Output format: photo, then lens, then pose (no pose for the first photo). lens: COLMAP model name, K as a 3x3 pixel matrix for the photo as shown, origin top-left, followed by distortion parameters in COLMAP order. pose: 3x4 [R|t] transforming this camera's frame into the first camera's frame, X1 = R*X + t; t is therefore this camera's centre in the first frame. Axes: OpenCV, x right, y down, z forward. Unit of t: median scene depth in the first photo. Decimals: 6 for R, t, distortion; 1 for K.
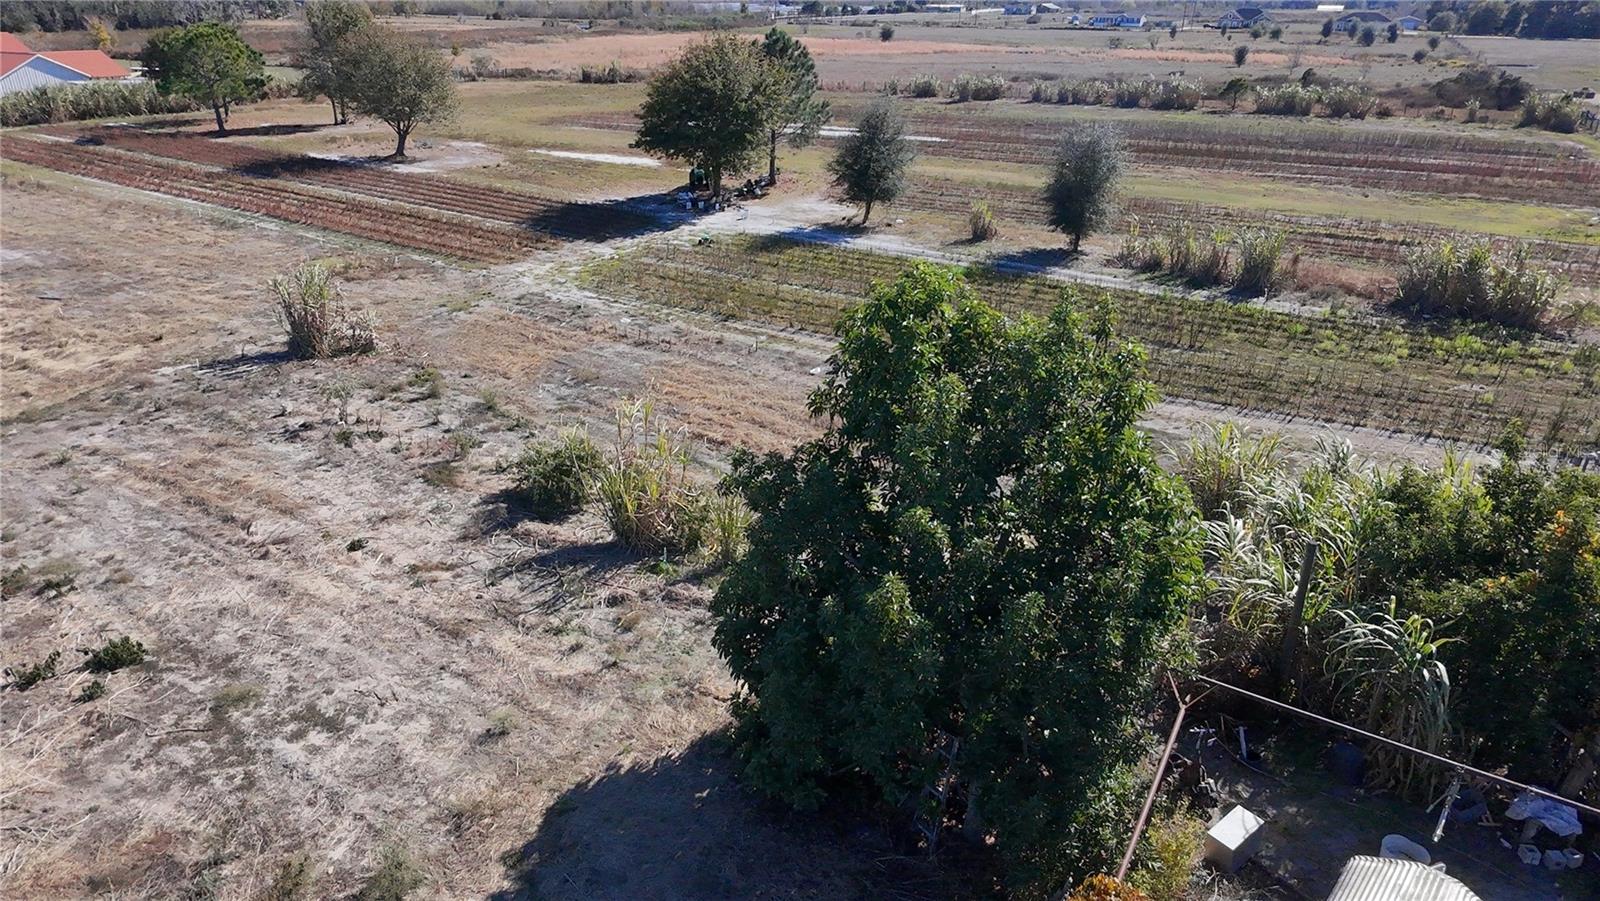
lens RADIAL K [[1025.3, 0, 797.2], [0, 1025.3, 452.4], [0, 0, 1]] dist [0.007398, -0.003632]
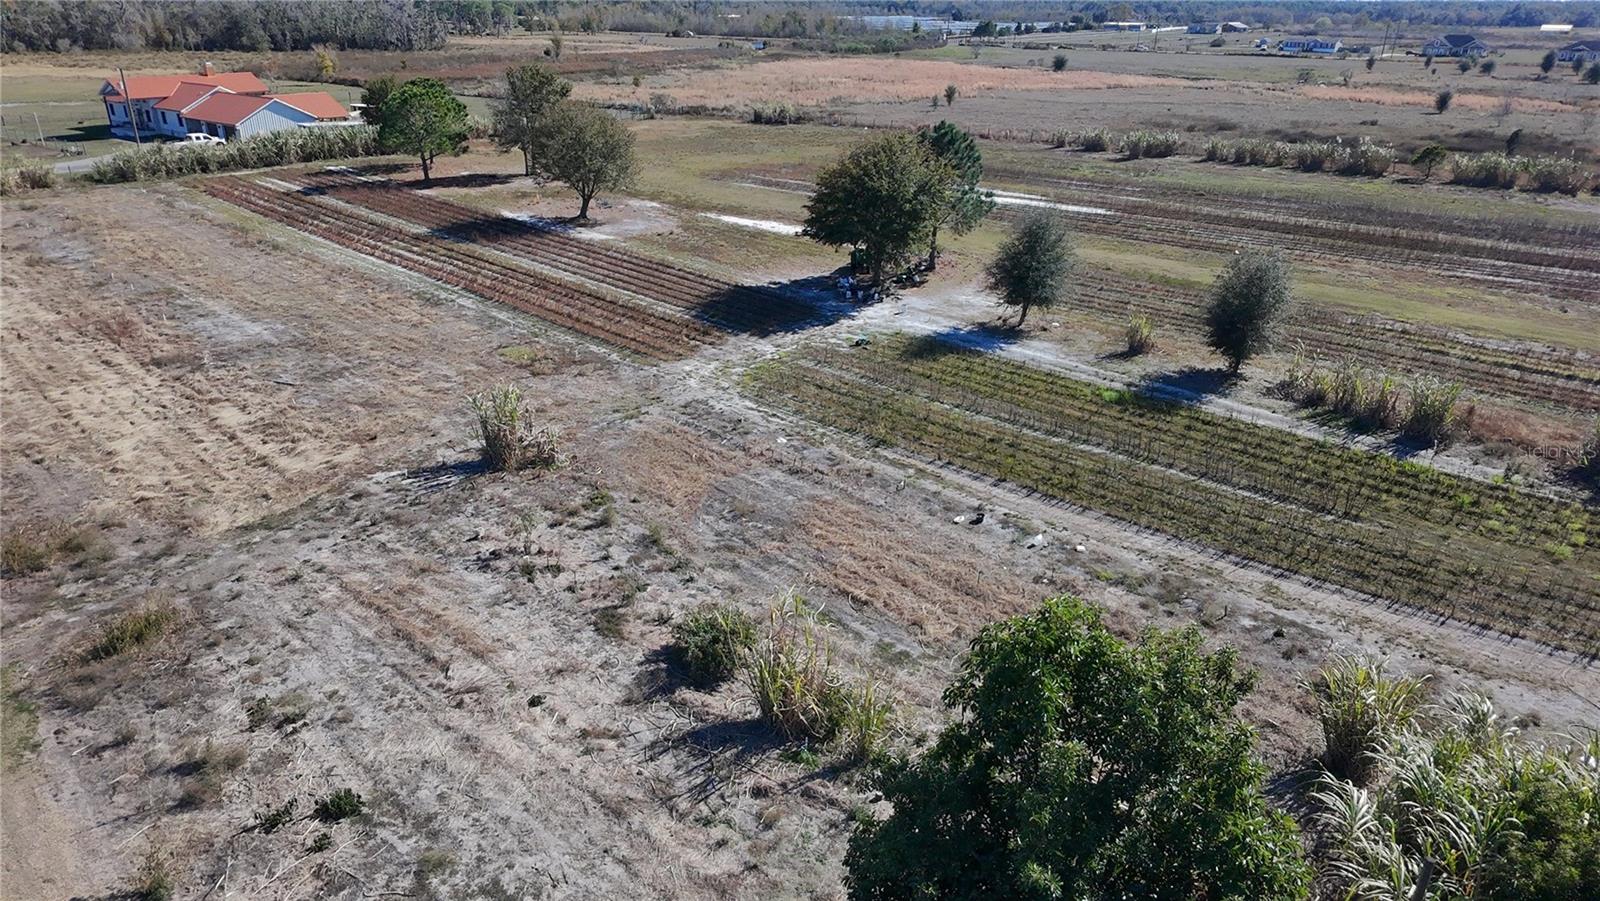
lens RADIAL K [[1025.3, 0, 797.2], [0, 1025.3, 452.1], [0, 0, 1]] dist [0.007398, -0.003632]
pose [[0.988123, 0.065526, -0.138993, -0.004135], [-0.066364, 0.997794, -0.001402, -0.128312], [0.138595, 0.010609, 0.990292, -0.052374]]
